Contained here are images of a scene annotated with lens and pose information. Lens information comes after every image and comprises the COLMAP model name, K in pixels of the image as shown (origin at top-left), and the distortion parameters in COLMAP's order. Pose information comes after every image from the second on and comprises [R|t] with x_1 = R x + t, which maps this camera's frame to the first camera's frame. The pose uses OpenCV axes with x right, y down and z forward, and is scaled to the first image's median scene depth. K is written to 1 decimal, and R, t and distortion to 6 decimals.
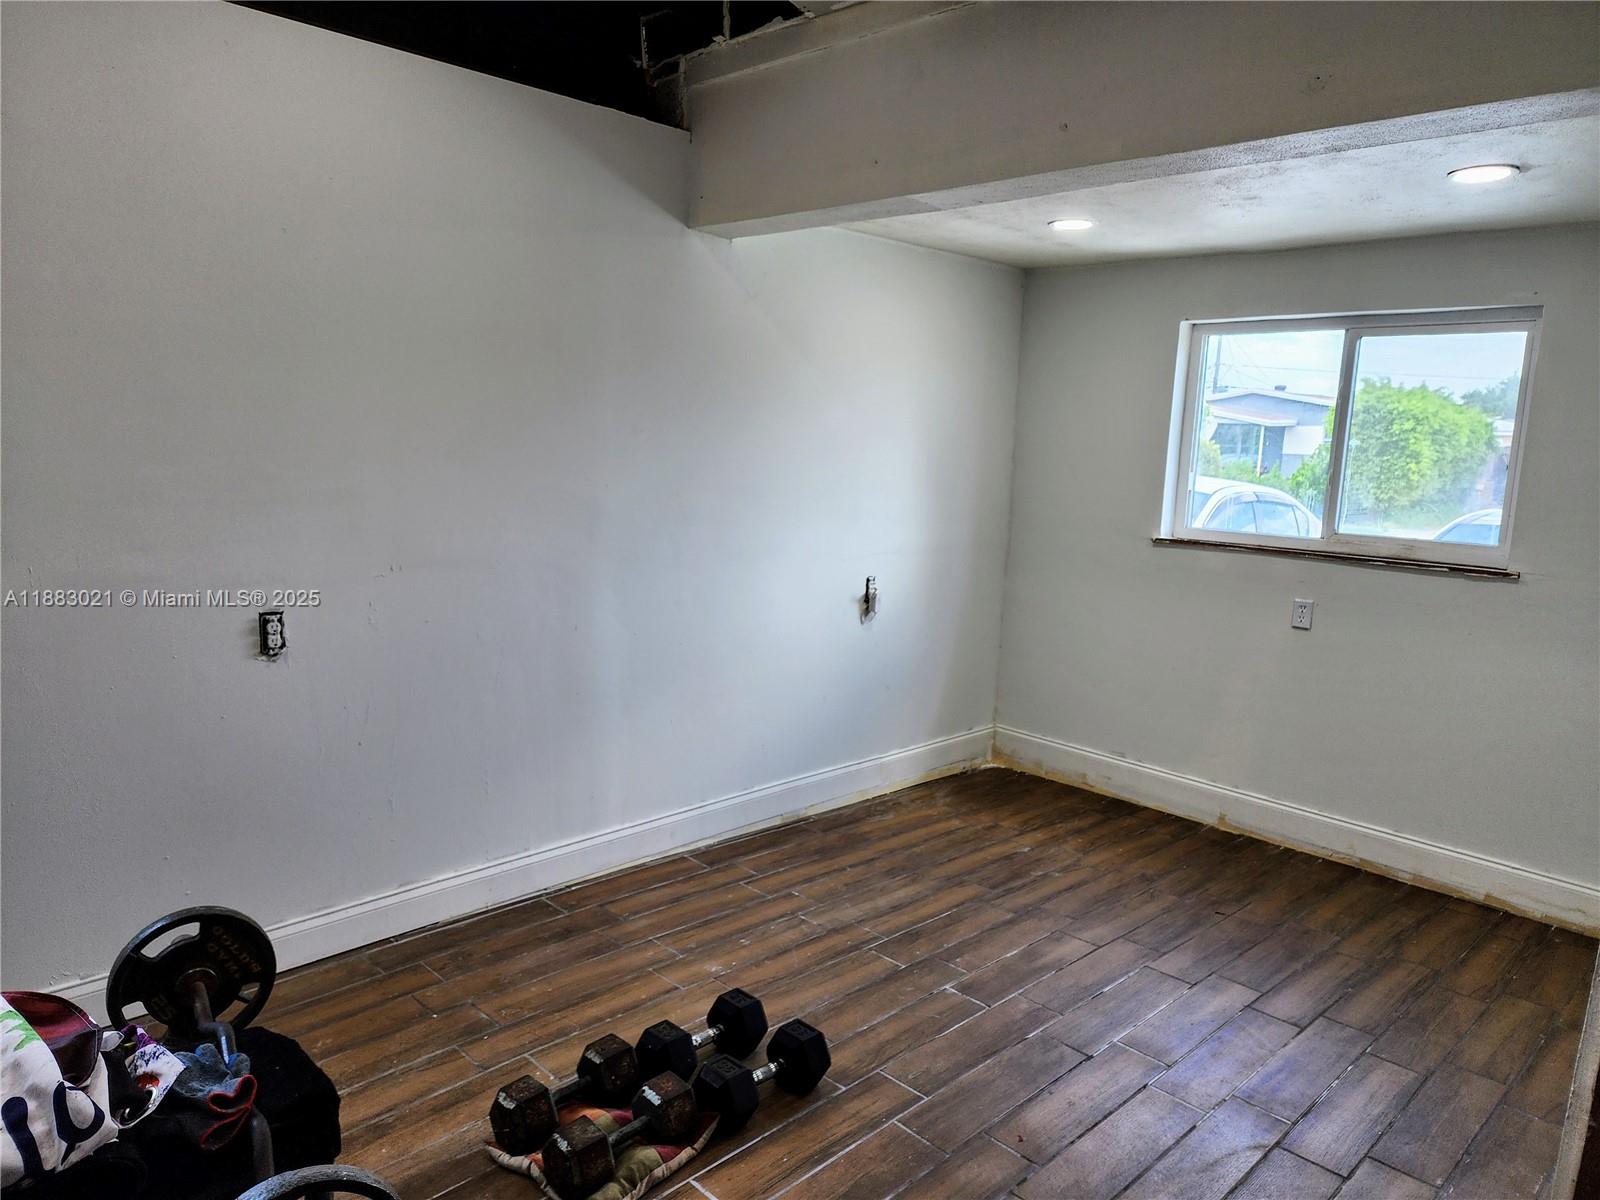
lens RADIAL K [[1096.2, 0, 800.0], [0, 1096.2, 600.0], [0, 0, 1]] dist [0.153101, -0.178129]
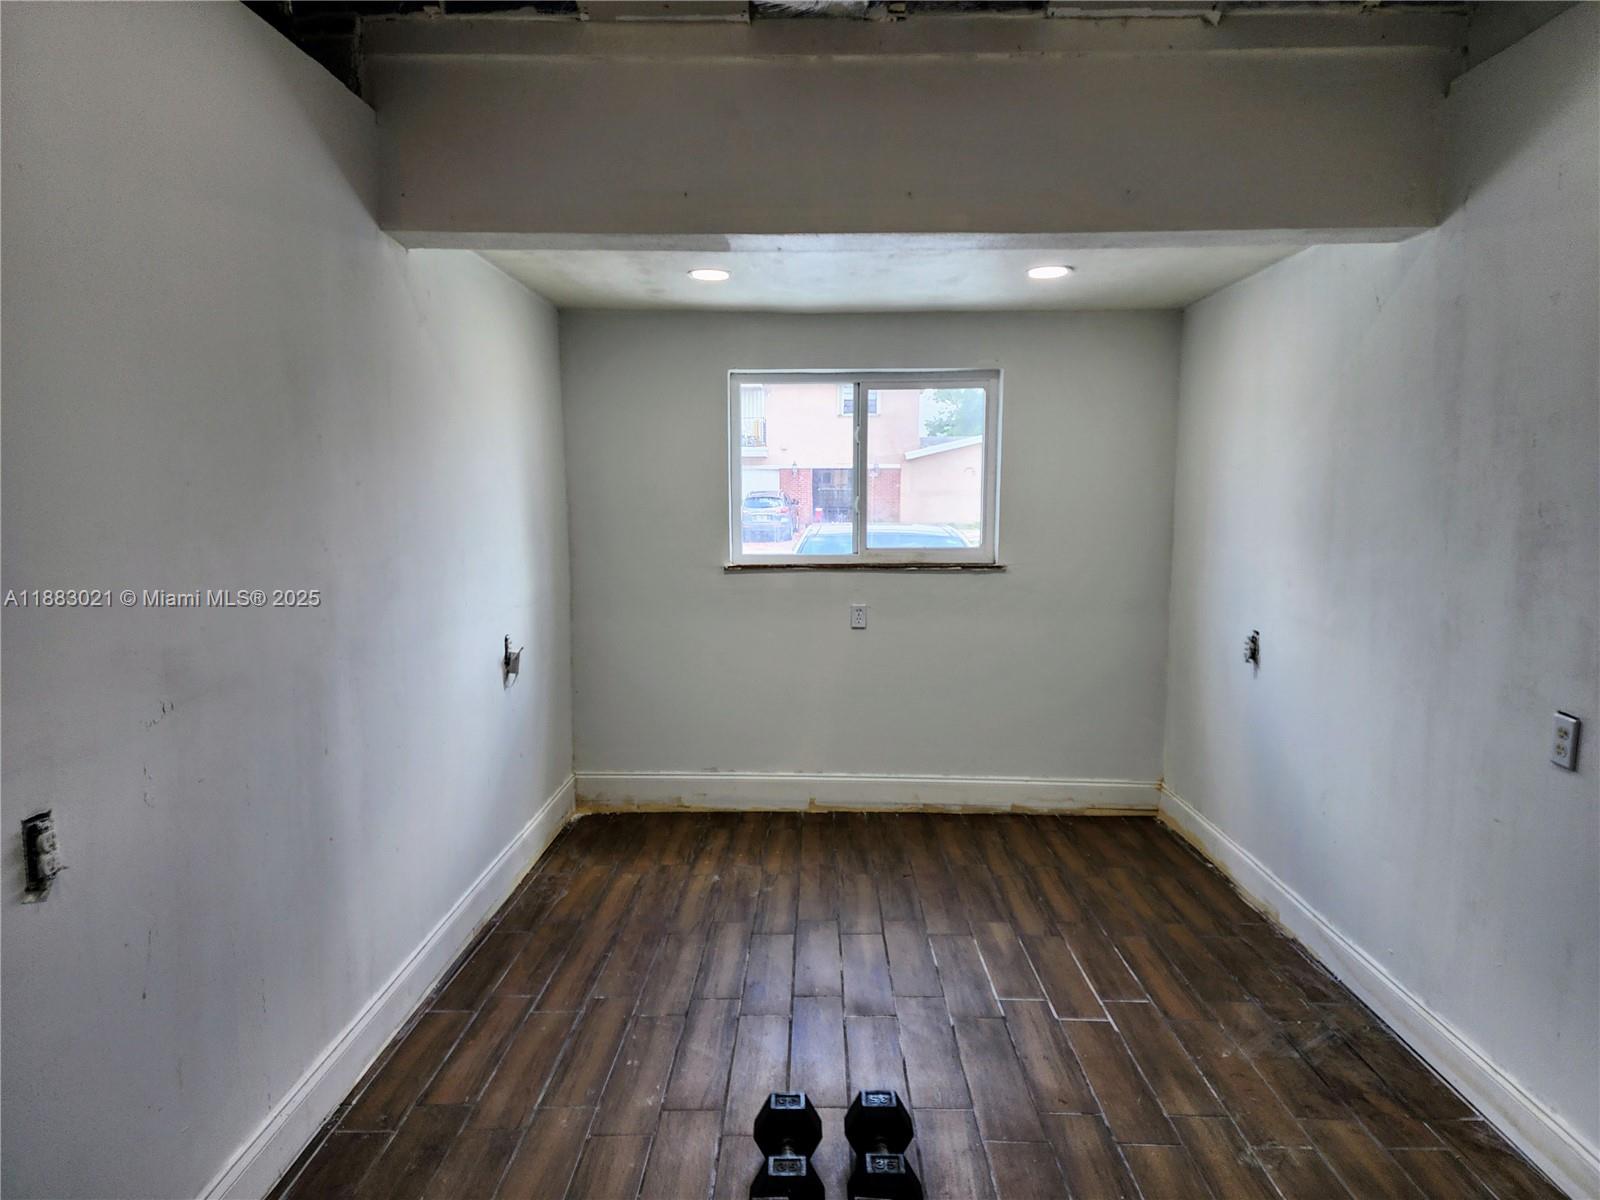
lens RADIAL K [[1072.4, 0, 800.0], [0, 1072.4, 600.0], [0, 0, 1]] dist [0.146218, -0.106145]
pose [[0.719430, -0.114227, 0.685108, -0.397696], [0.134347, 0.990641, 0.024090, -0.042484], [-0.681448, 0.074712, 0.728043, 0.204863]]
